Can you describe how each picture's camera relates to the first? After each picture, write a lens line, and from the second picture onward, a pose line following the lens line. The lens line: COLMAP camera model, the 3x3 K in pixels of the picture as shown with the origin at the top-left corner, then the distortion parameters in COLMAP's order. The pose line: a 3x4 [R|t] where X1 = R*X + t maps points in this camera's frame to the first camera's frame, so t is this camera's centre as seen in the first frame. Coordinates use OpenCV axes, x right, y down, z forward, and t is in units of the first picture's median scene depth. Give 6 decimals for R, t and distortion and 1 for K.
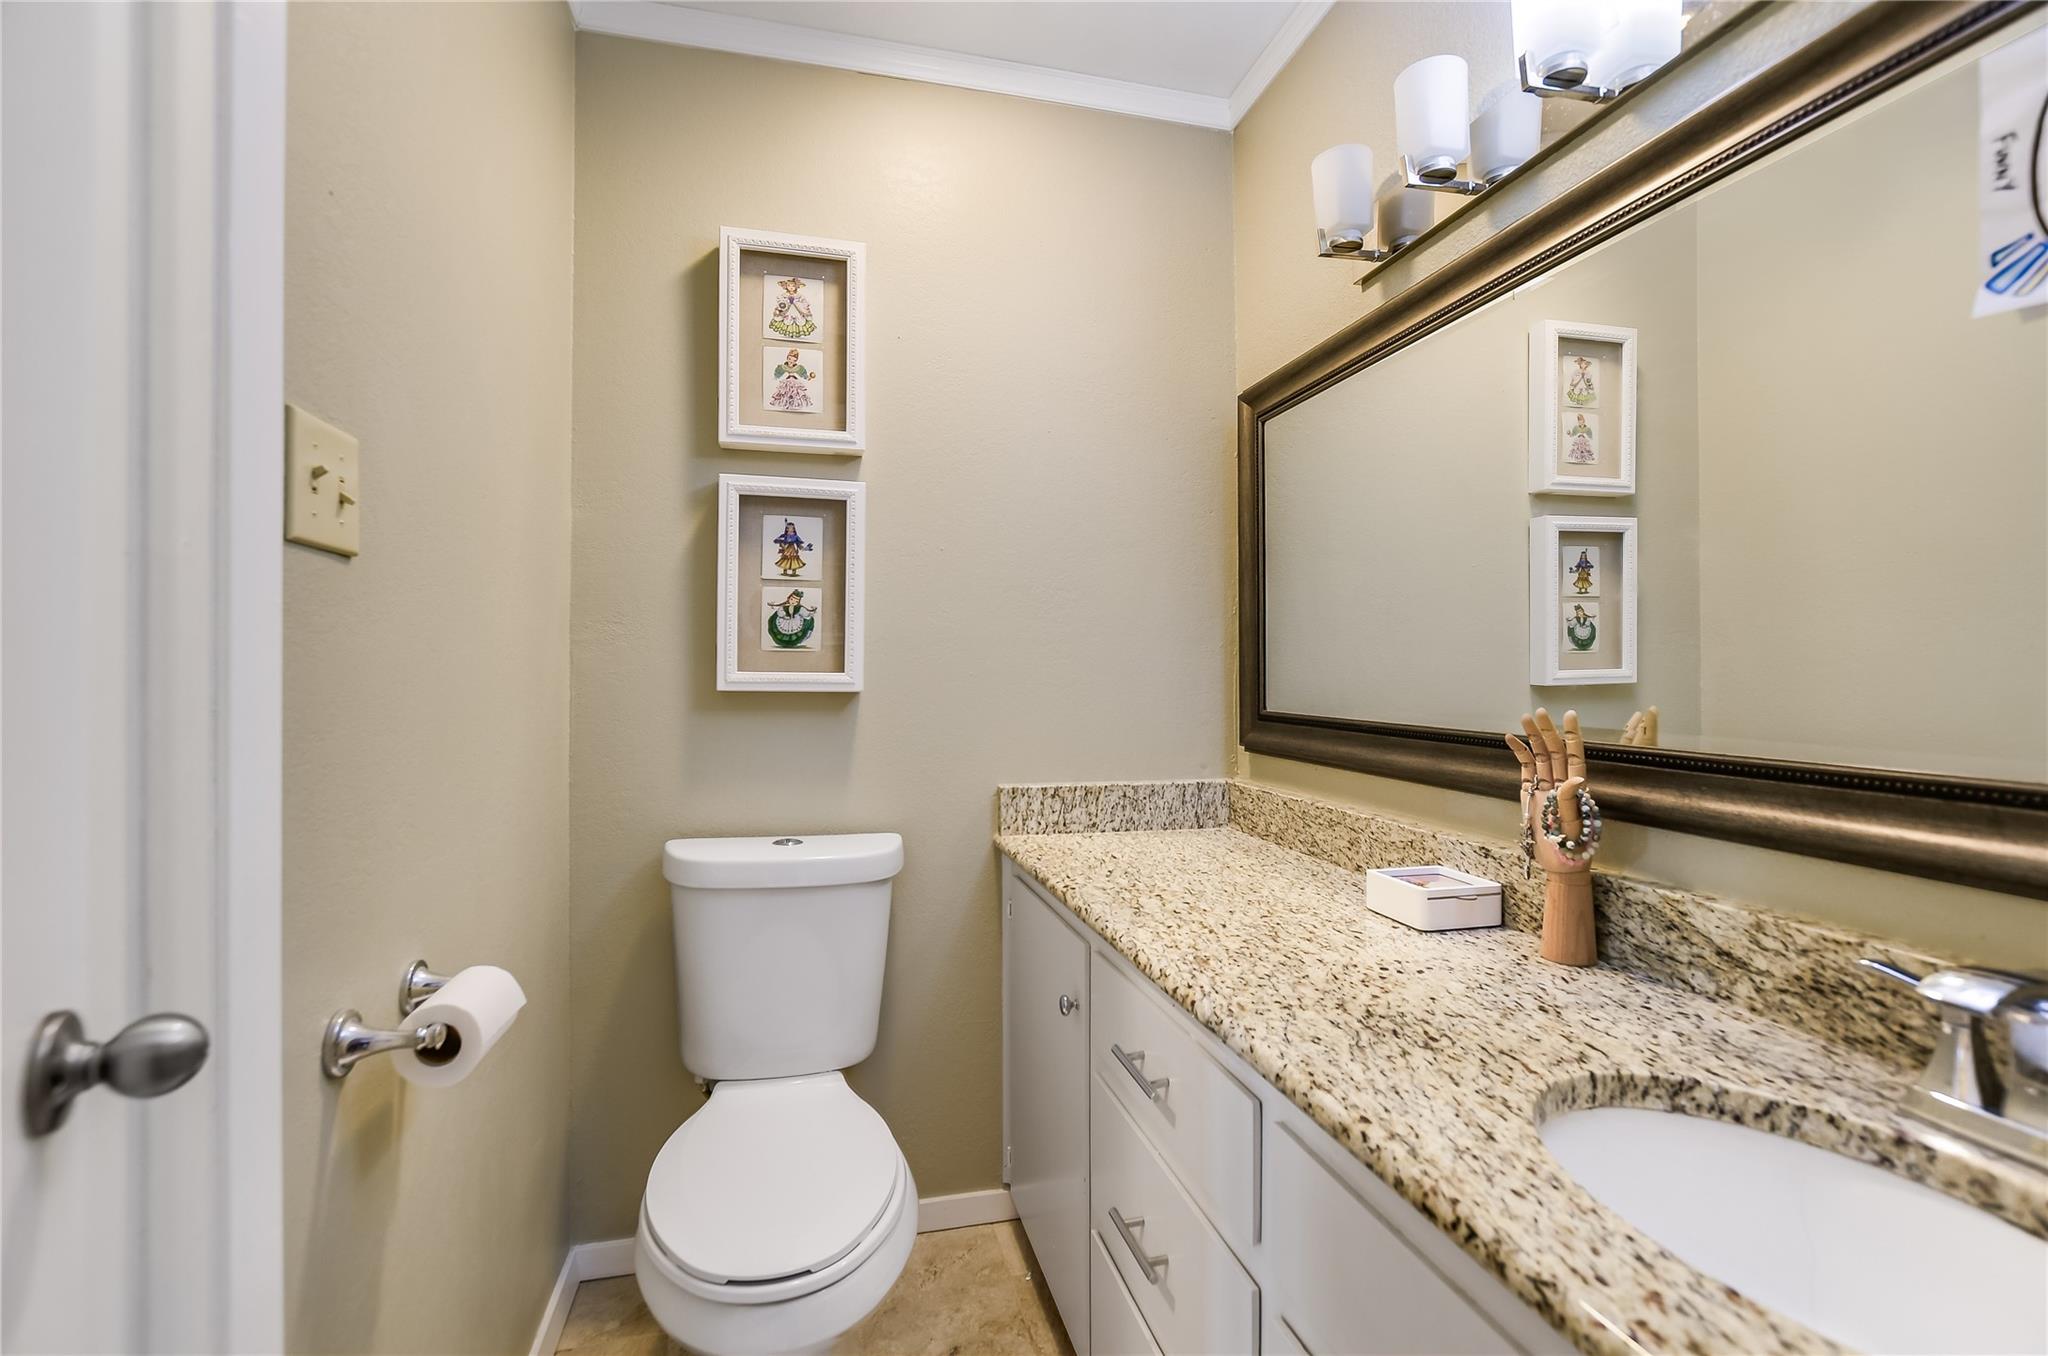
lens RADIAL K [[883.1, 0, 1014.0], [0, 883.1, 672.6], [0, 0, 1]] dist [-0.001367, 0.000622]
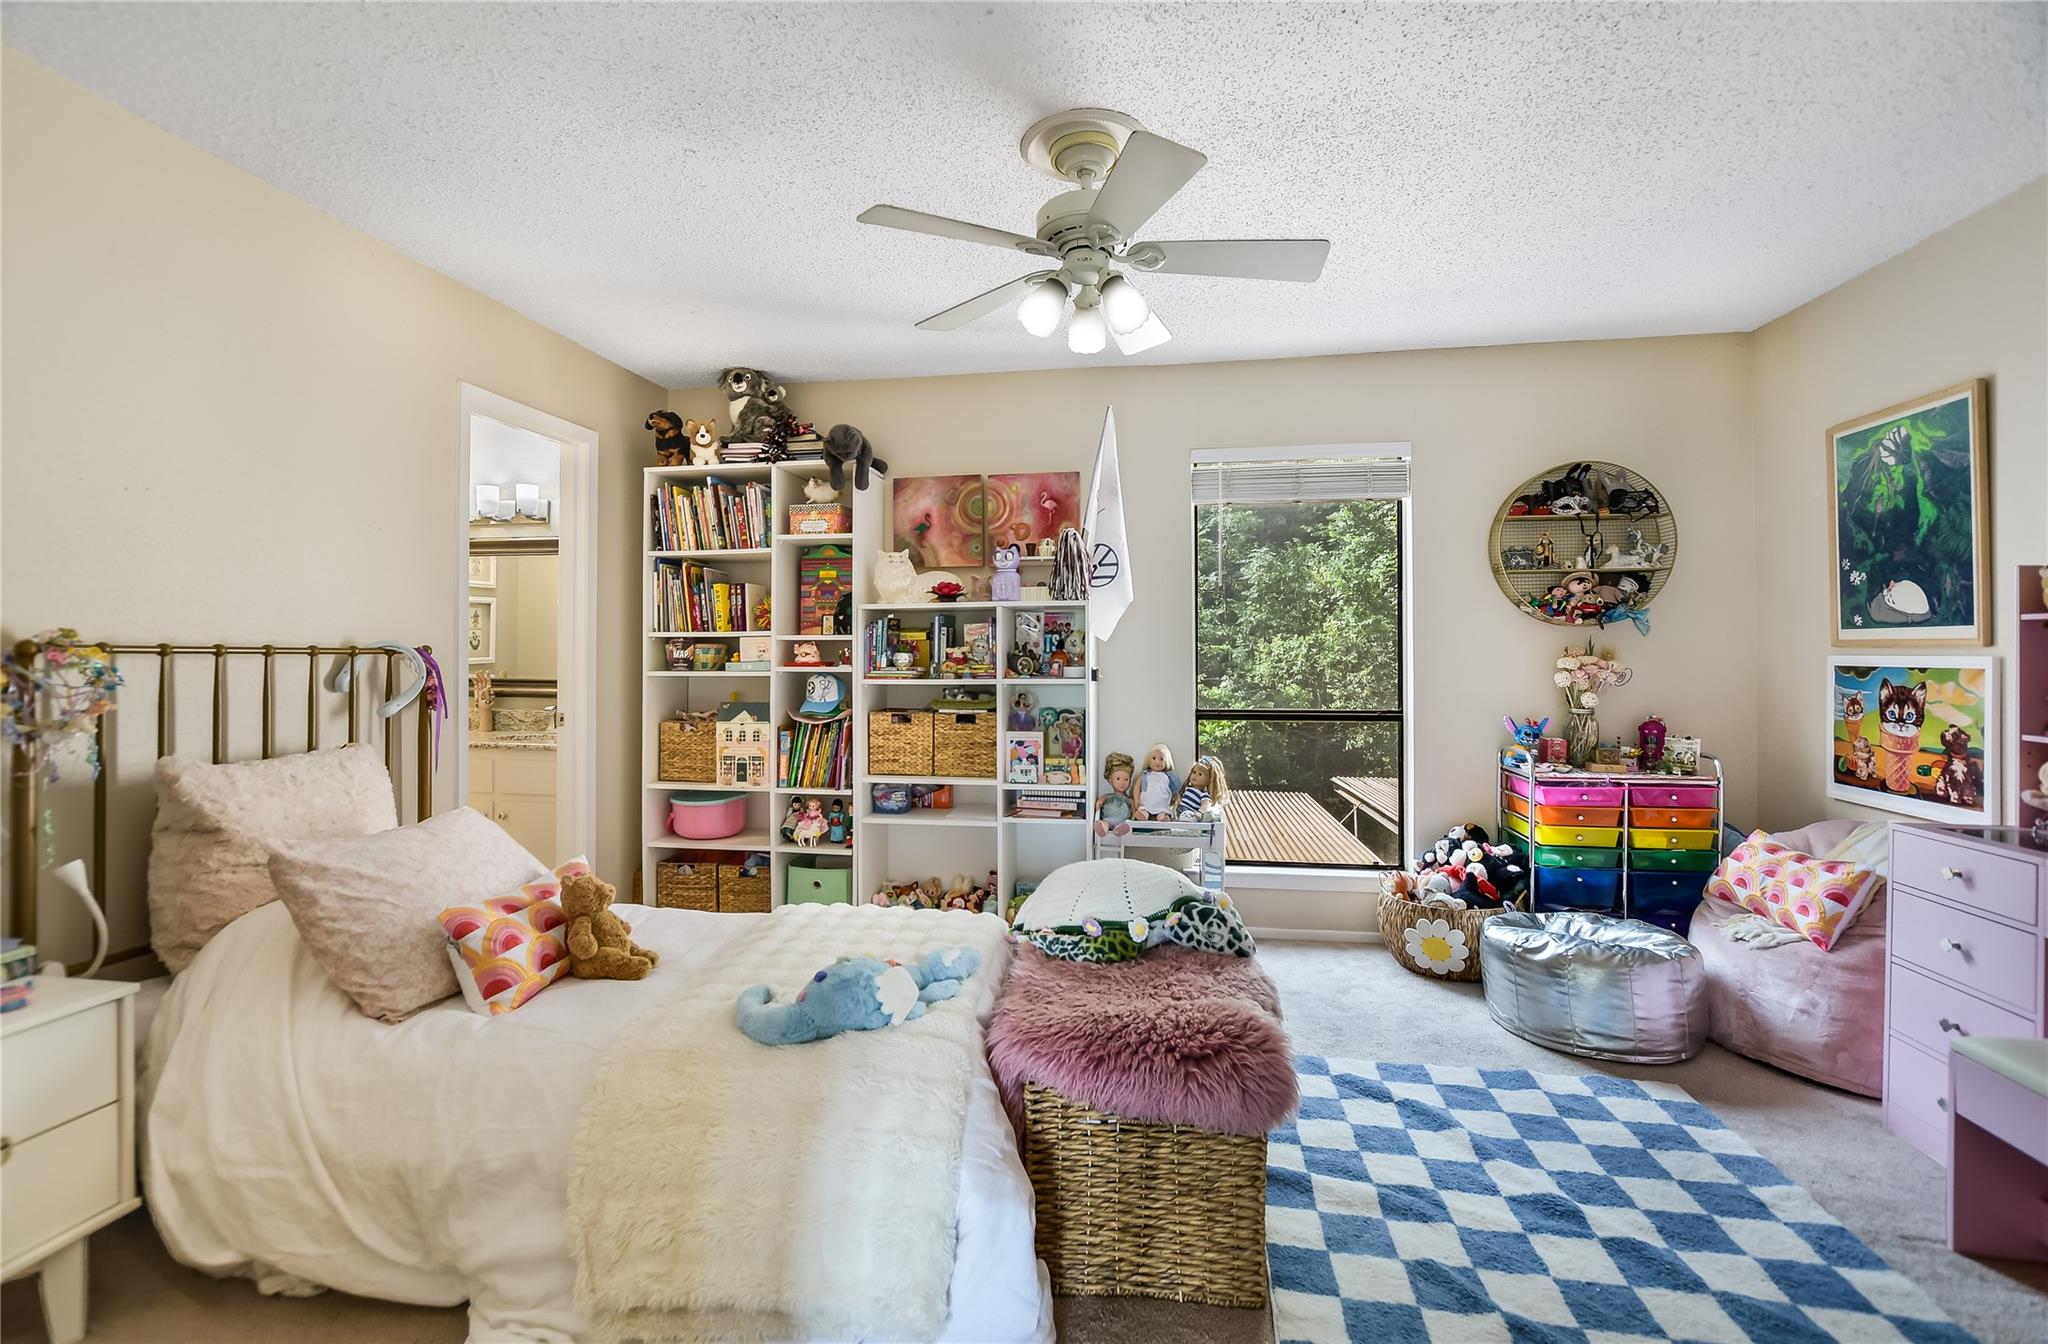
lens RADIAL K [[884.6, 0, 1024.0], [0, 884.6, 672.0], [0, 0, 1]] dist [-0.026278, 0.000087]
pose [[0.386694, -0.015493, 0.922078, -2.031312], [-0.005575, 0.999801, 0.019136, -0.040215], [-0.922191, -0.012540, 0.386531, -2.704798]]
